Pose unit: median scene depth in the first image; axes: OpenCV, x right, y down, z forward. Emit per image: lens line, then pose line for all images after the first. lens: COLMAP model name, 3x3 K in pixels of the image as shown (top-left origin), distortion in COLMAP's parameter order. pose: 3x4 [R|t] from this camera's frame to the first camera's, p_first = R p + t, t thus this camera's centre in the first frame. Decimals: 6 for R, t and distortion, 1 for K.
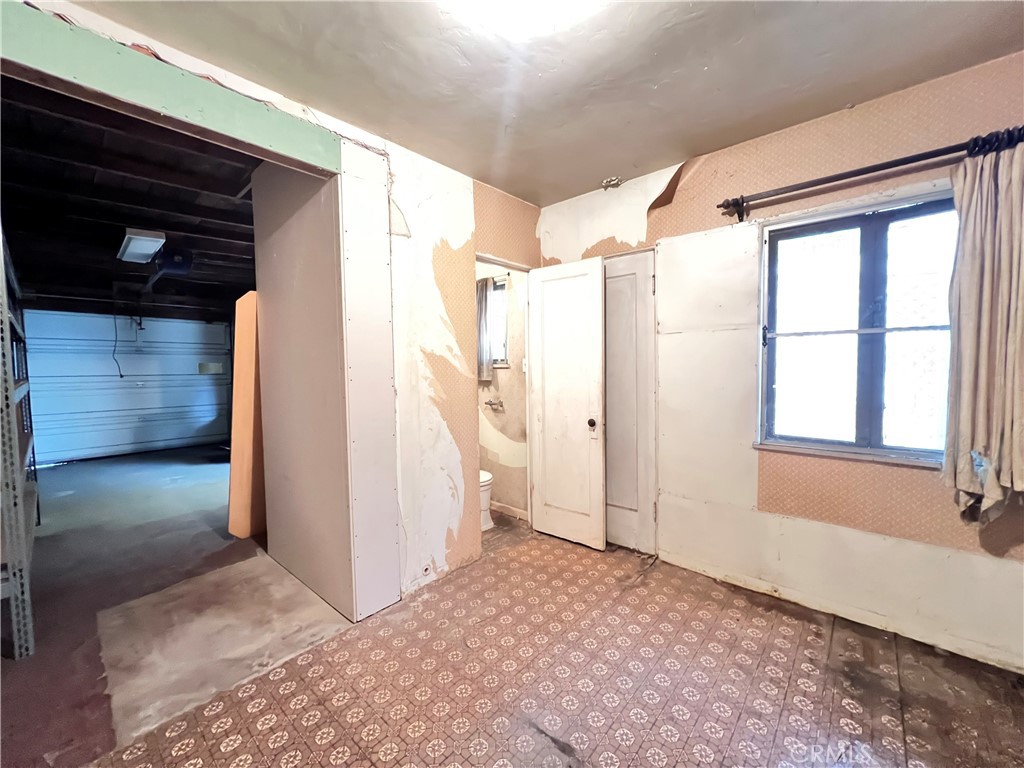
lens RADIAL K [[411.5, 0, 512.0], [0, 411.5, 380.8], [0, 0, 1]] dist [-0.000564, 0.000190]
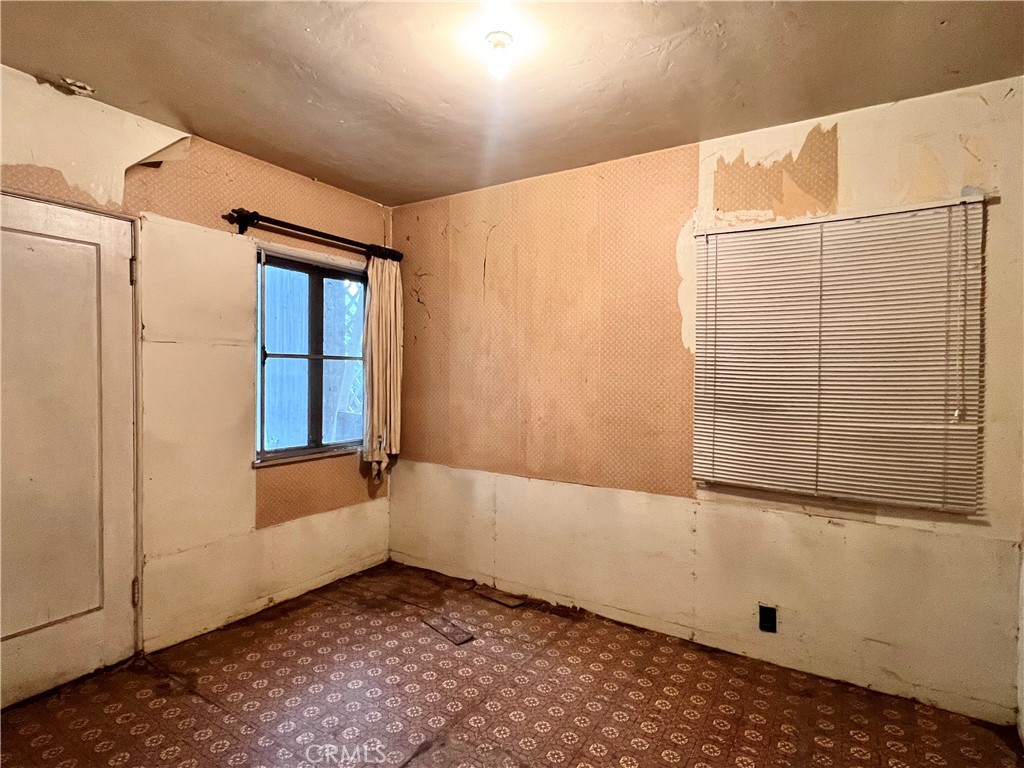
lens RADIAL K [[528.9, 0, 512.0], [0, 528.9, 384.0], [0, 0, 1]] dist [-0.000225, -0.000251]
pose [[-0.155130, -0.009501, 0.987848, -0.840161], [0.032715, 0.999356, 0.014749, -0.039767], [-0.987352, 0.034605, -0.154719, 0.643329]]
